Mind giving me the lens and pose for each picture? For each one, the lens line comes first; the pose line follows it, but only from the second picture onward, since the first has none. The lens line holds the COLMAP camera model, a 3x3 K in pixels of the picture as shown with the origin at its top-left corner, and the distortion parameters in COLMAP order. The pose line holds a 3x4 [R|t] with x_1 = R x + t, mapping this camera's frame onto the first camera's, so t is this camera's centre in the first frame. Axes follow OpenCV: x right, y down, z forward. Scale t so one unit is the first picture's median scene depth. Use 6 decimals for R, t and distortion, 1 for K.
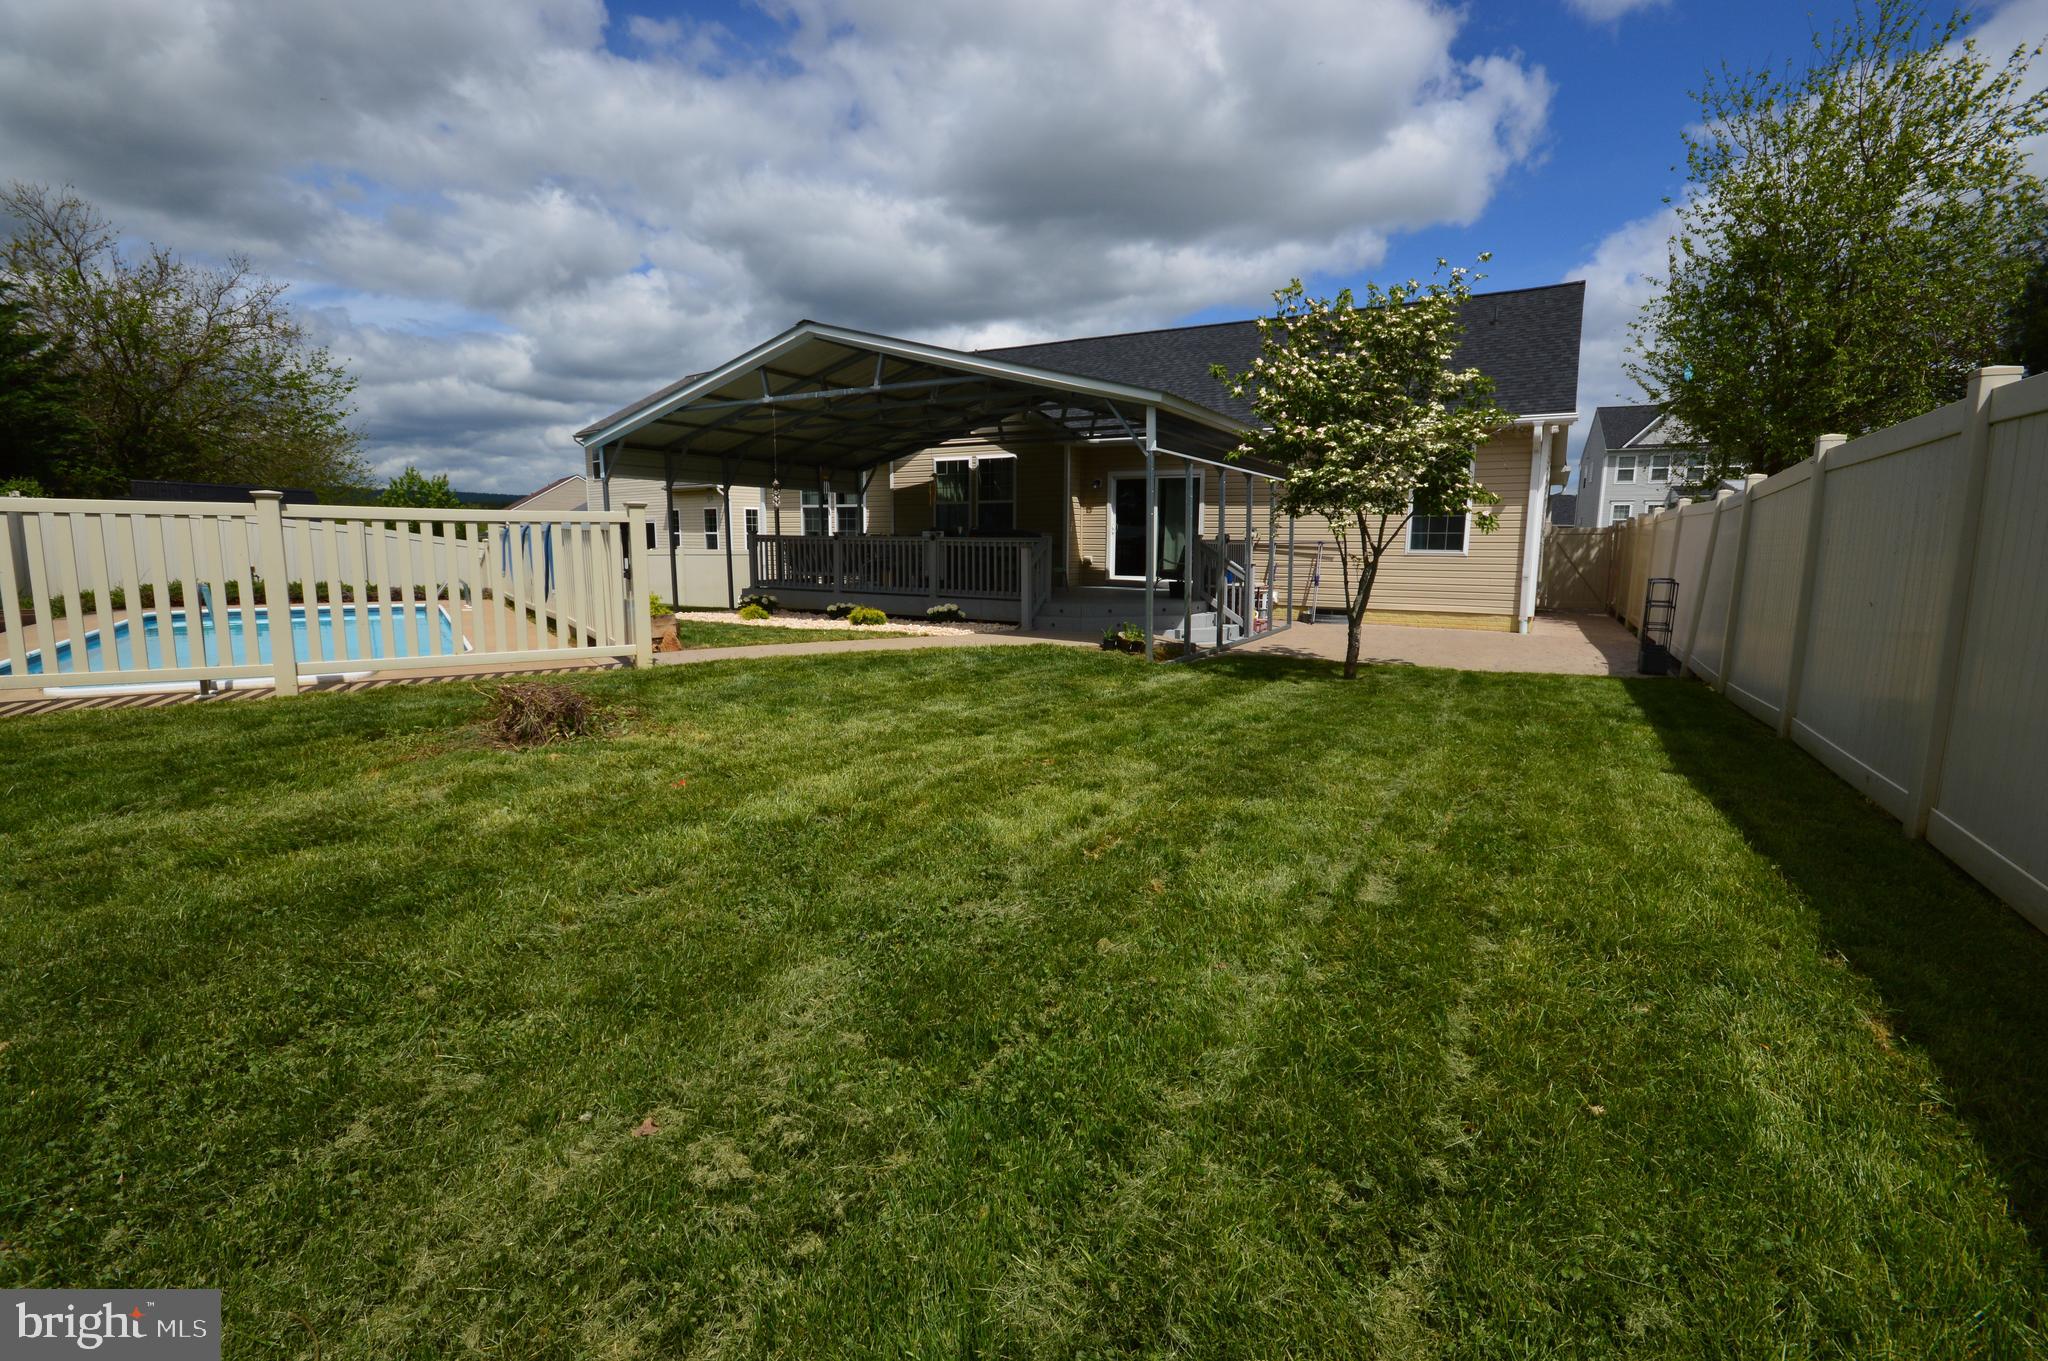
lens RADIAL K [[914.5, 0, 1024.0], [0, 914.5, 680.5], [0, 0, 1]] dist [0.005041, -0.007043]
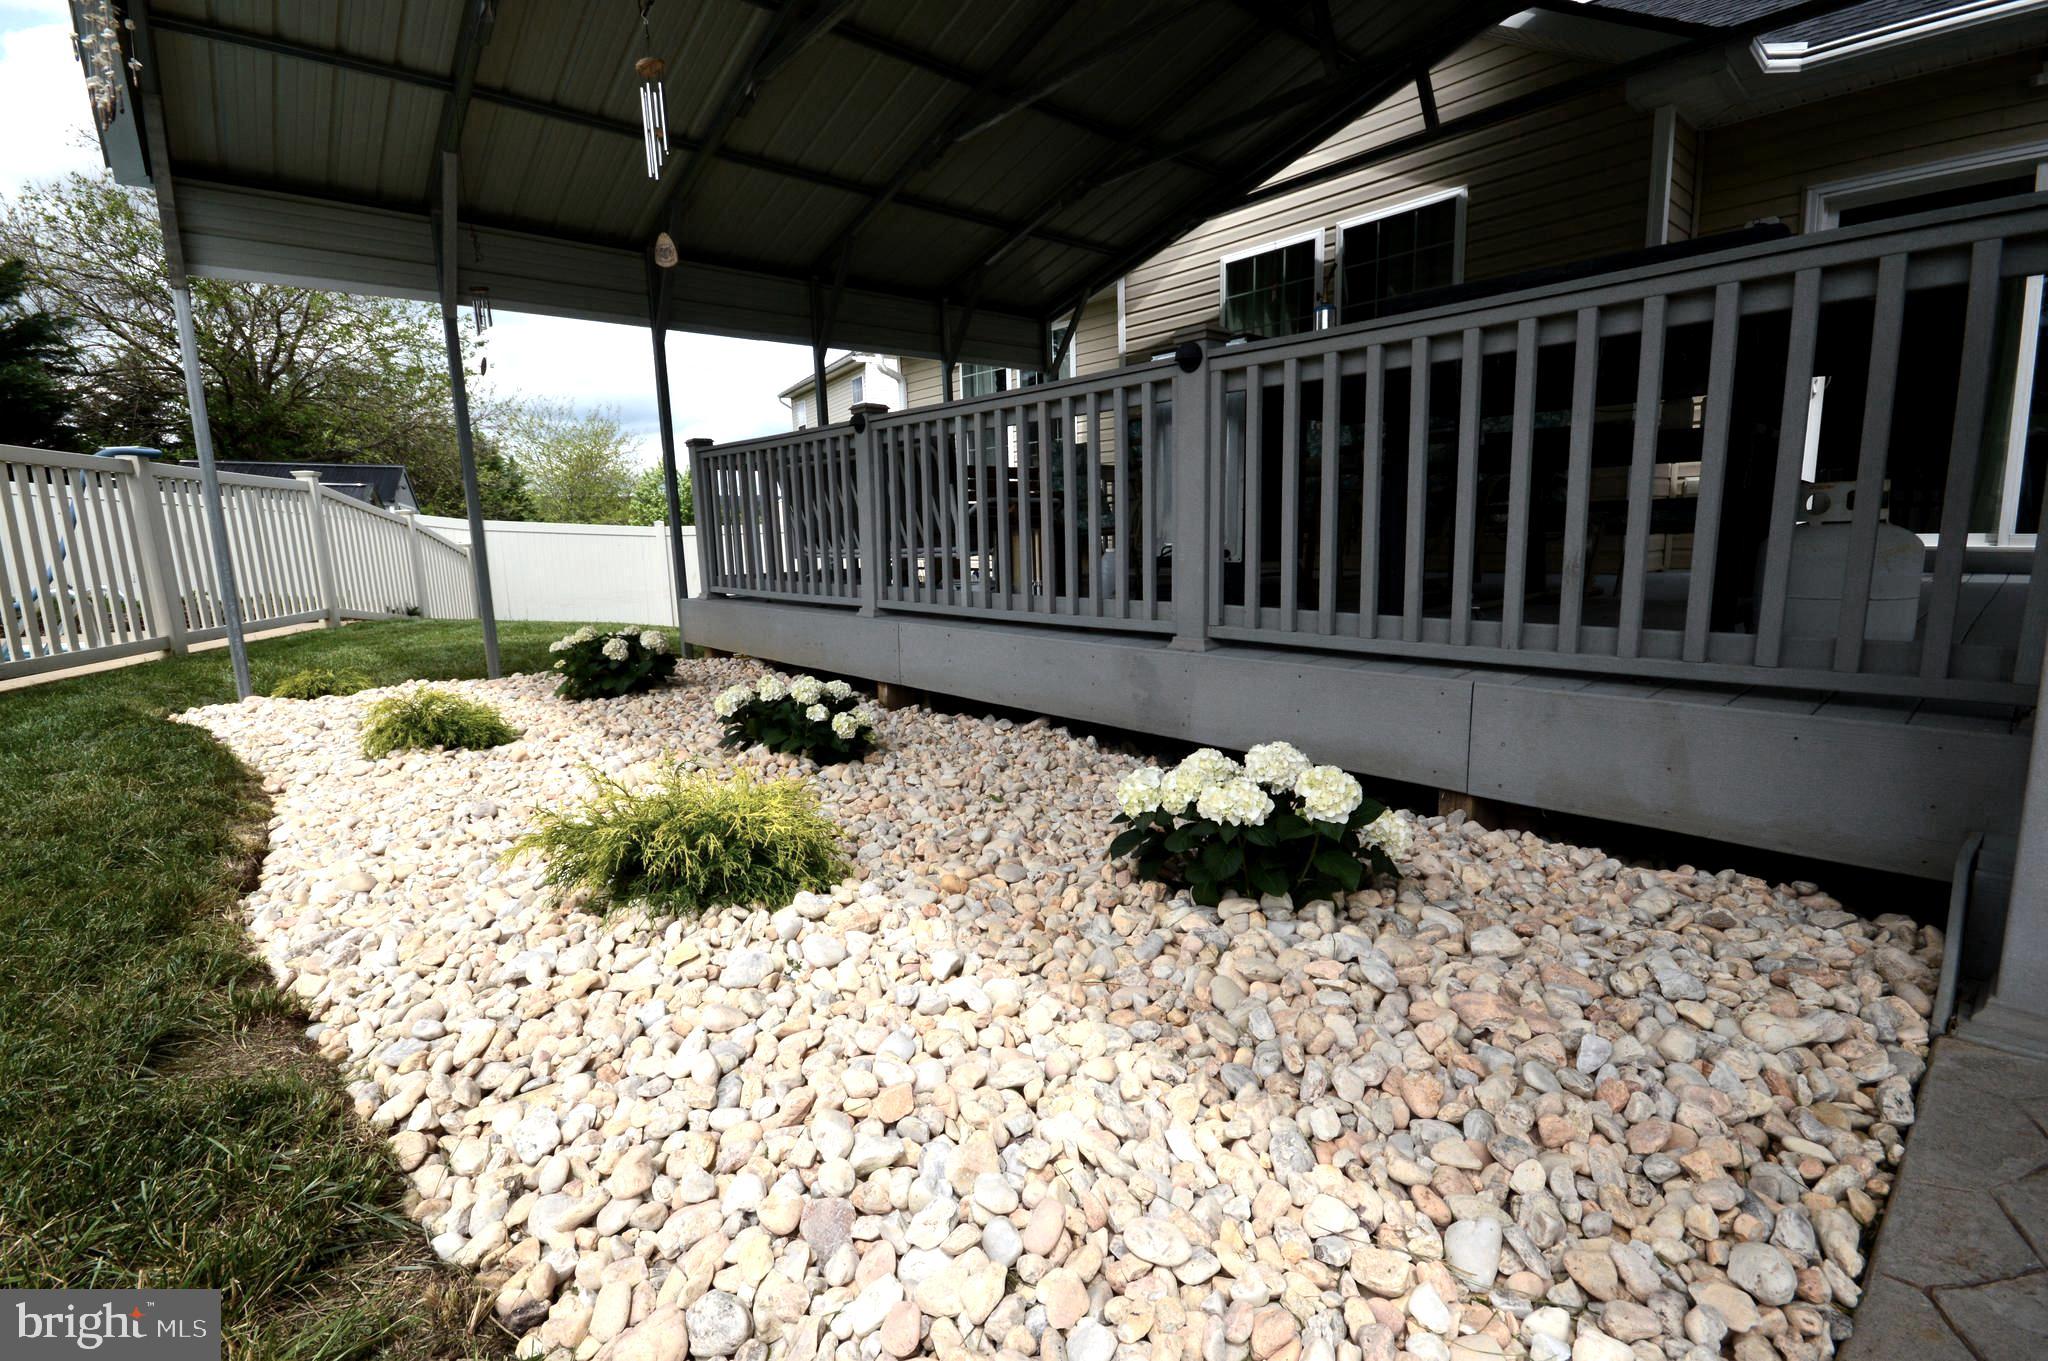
lens RADIAL K [[914.5, 0, 1024.0], [0, 914.5, 680.5], [0, 0, 1]] dist [0.005041, -0.007043]
pose [[0.949348, 0.015033, -0.313866, -0.054577], [-0.009856, 0.999788, 0.018074, -0.068592], [0.314071, -0.014065, 0.949295, 0.620986]]
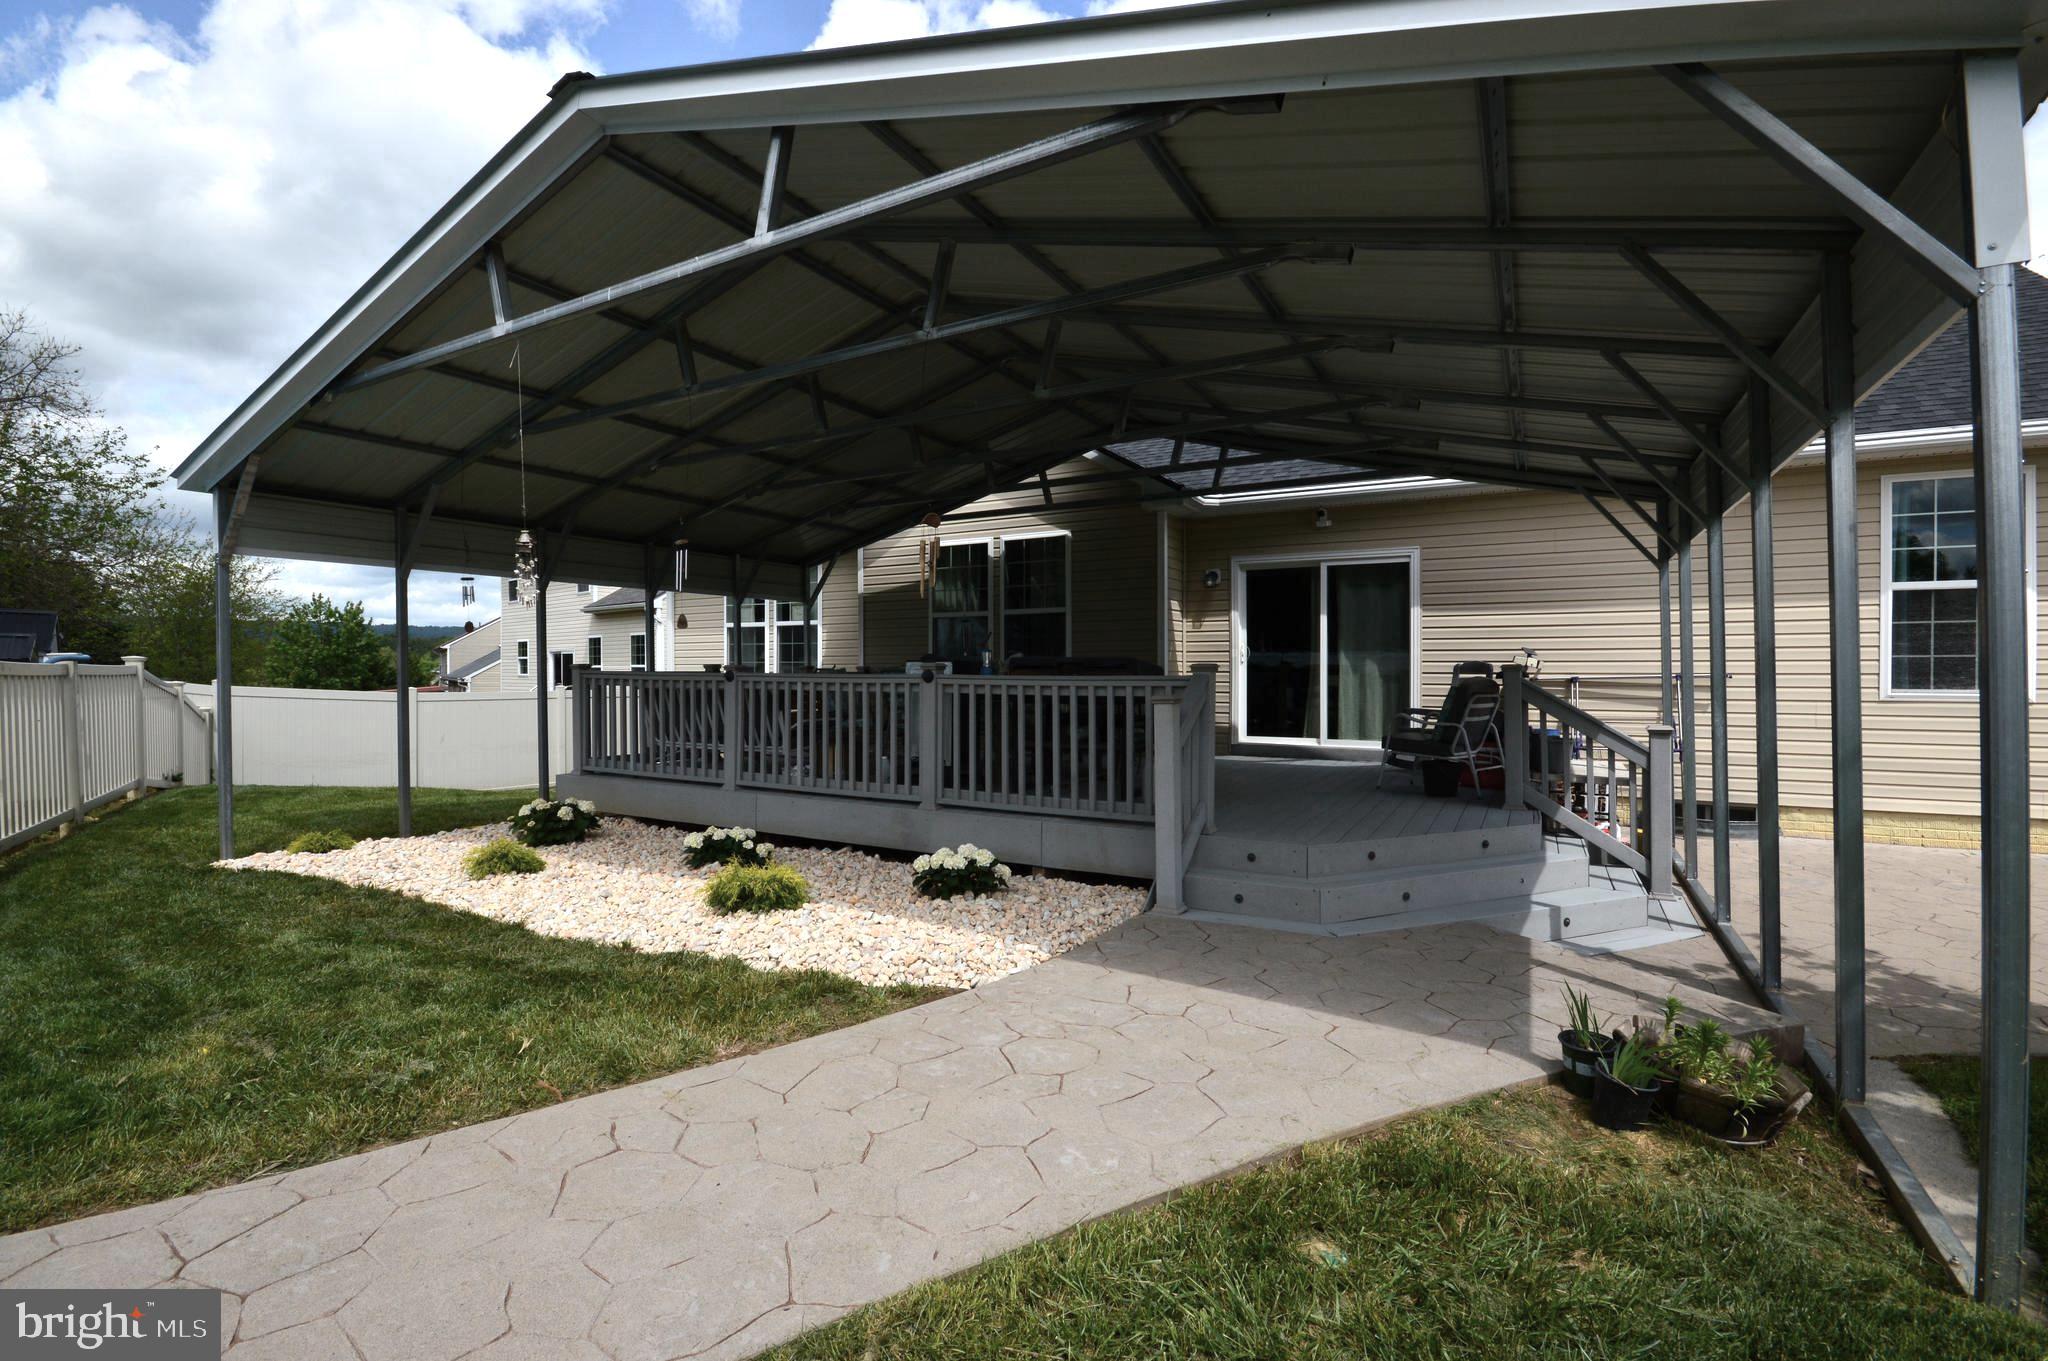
lens RADIAL K [[914.5, 0, 1024.0], [0, 914.5, 680.5], [0, 0, 1]] dist [0.005041, -0.007043]
pose [[0.999913, -0.009201, 0.009462, -0.044367], [0.010424, 0.990290, -0.138625, -0.071258], [-0.008095, 0.138712, 0.990300, 0.432303]]
